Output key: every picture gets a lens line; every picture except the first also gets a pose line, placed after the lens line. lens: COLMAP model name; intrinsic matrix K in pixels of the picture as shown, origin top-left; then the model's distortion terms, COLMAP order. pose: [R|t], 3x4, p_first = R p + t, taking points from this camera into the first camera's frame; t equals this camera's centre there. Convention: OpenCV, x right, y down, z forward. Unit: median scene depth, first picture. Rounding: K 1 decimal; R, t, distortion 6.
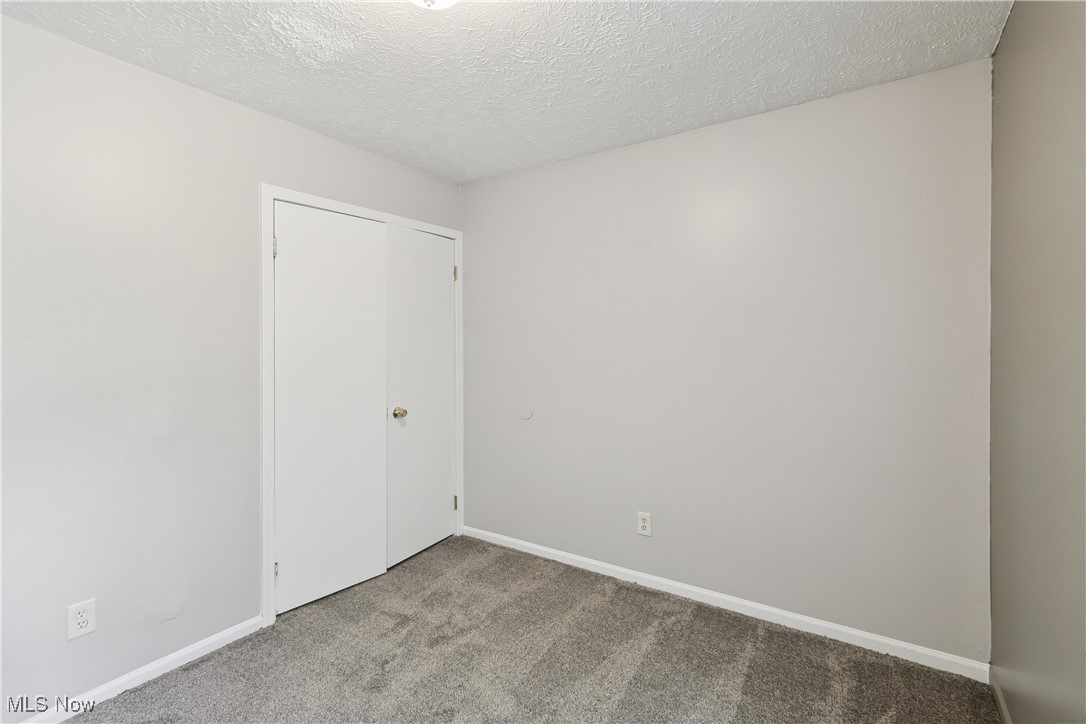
lens RADIAL K [[500.0, 0, 546.7], [0, 500.0, 338.8], [0, 0, 1]] dist [0.000836, -0.000103]
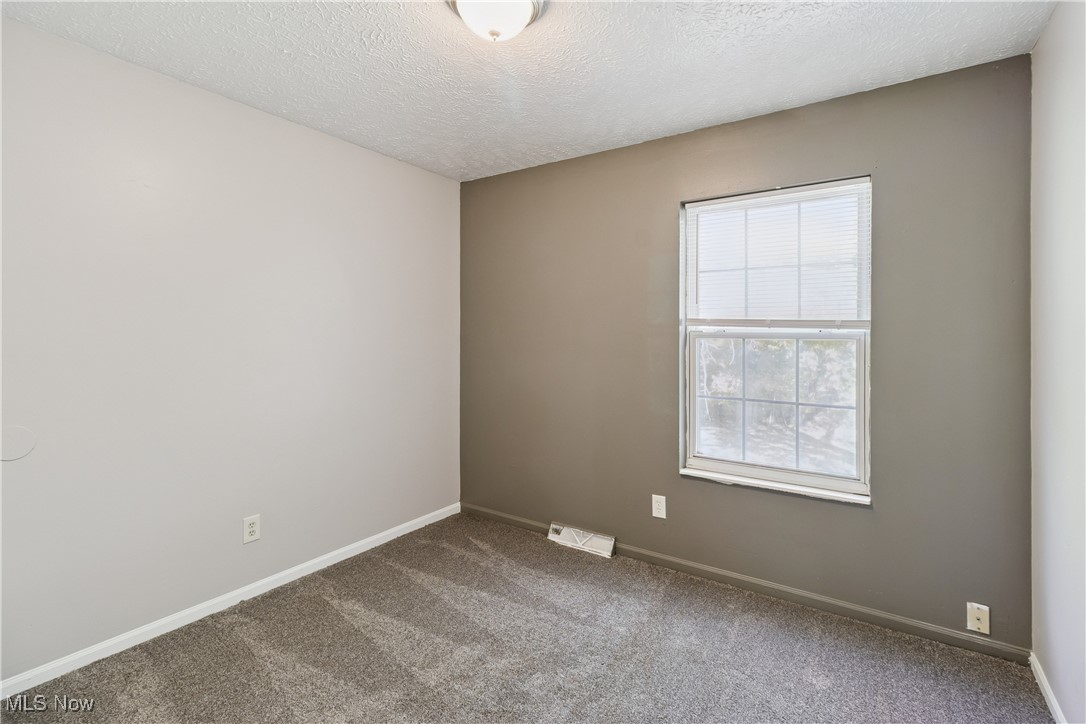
lens RADIAL K [[500.0, 0, 546.7], [0, 500.0, 338.8], [0, 0, 1]] dist [0.000836, -0.000103]
pose [[0.019892, 0.000292, 0.999802, -0.736715], [0.003267, 0.999995, -0.000357, 0.031805], [-0.999797, 0.003273, 0.019891, 0.477499]]
